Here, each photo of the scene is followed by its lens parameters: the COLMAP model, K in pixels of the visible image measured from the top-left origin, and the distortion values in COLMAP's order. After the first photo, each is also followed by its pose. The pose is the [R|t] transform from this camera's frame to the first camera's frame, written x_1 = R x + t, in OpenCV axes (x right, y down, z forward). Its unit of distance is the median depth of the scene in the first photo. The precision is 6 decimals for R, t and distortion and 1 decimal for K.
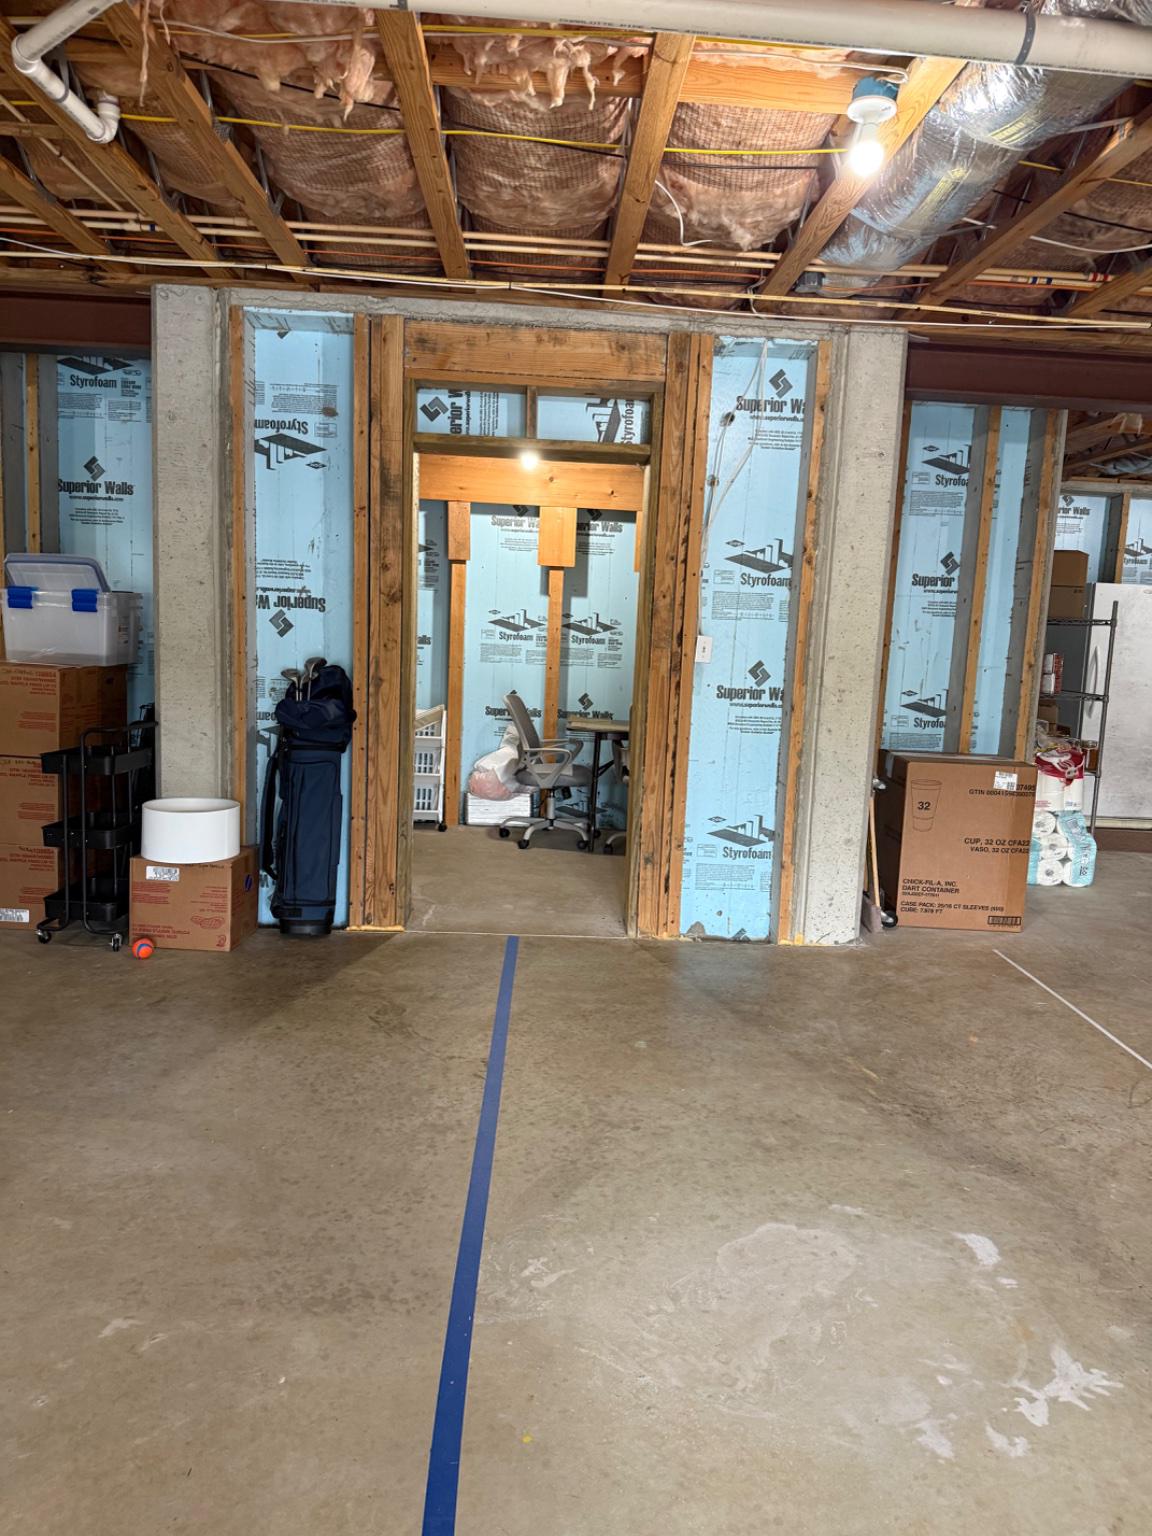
lens RADIAL K [[1083.5, 0, 578.3], [0, 1083.5, 766.5], [0, 0, 1]] dist [0.028652, -0.062314]
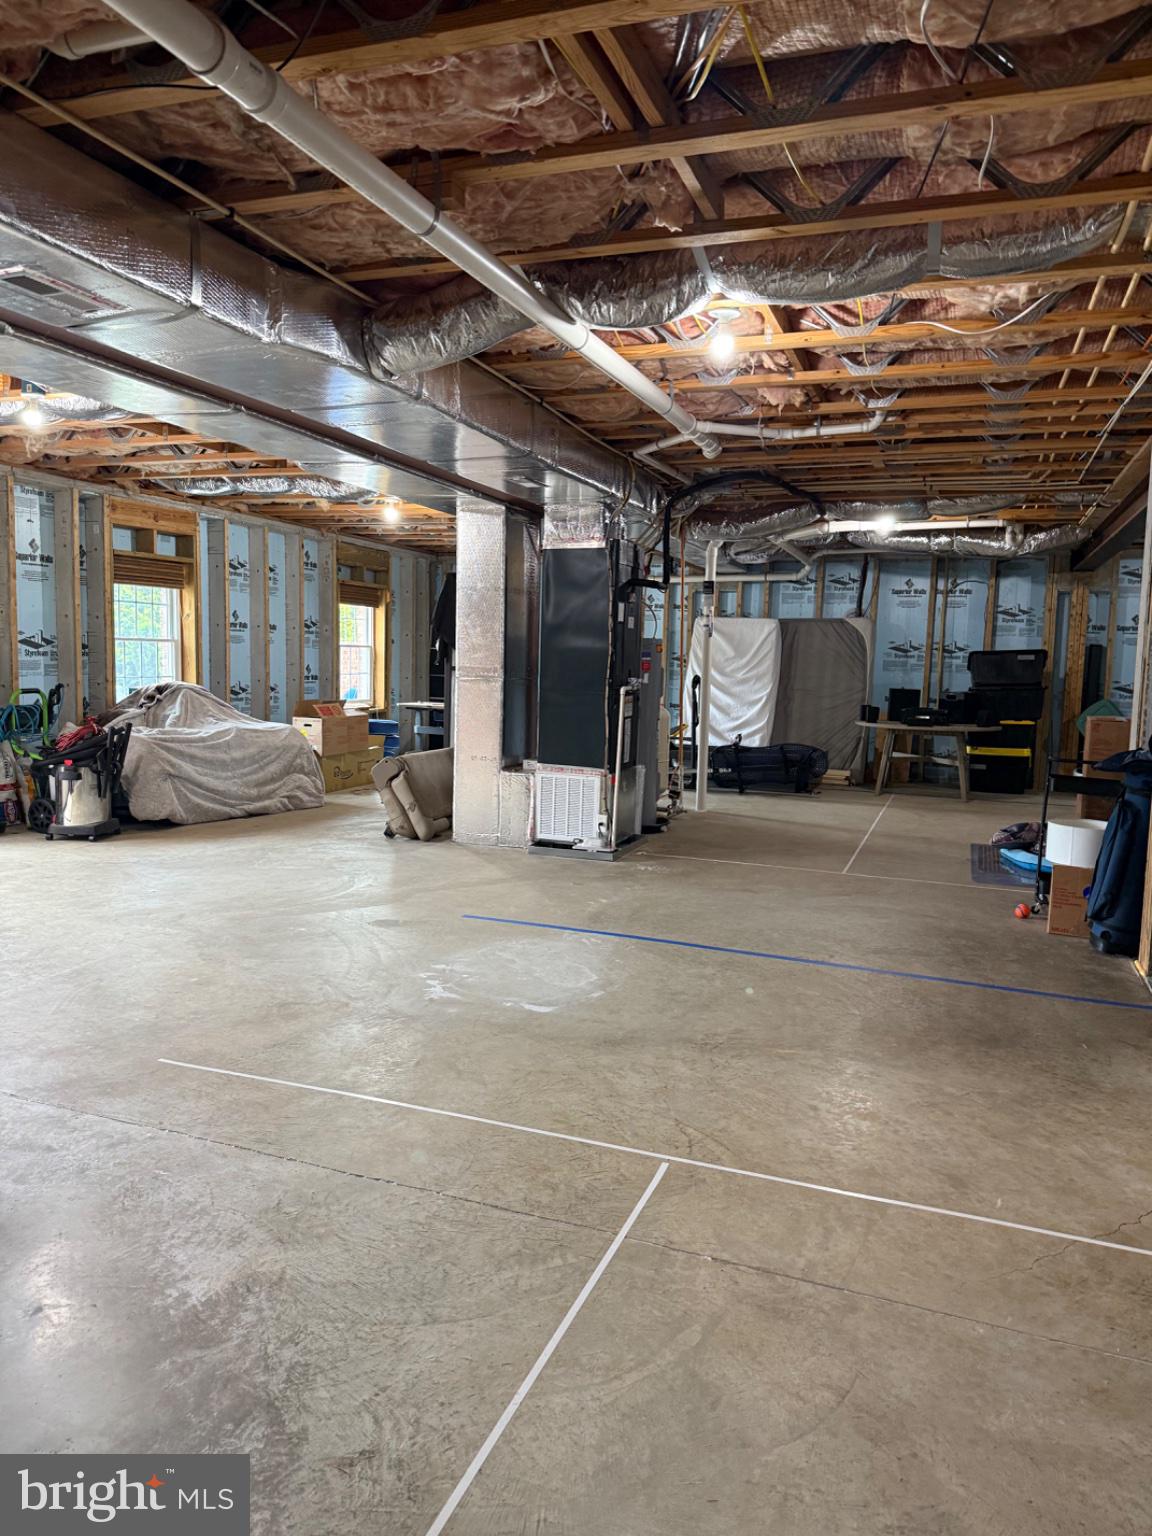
lens RADIAL K [[1083.5, 0, 581.2], [0, 1083.5, 767.1], [0, 0, 1]] dist [0.028652, -0.062314]
pose [[-0.379673, 0.036663, -0.924394, 1.580527], [-0.170922, 0.979232, 0.109041, -0.108527], [0.909194, 0.199399, -0.365521, 1.324705]]
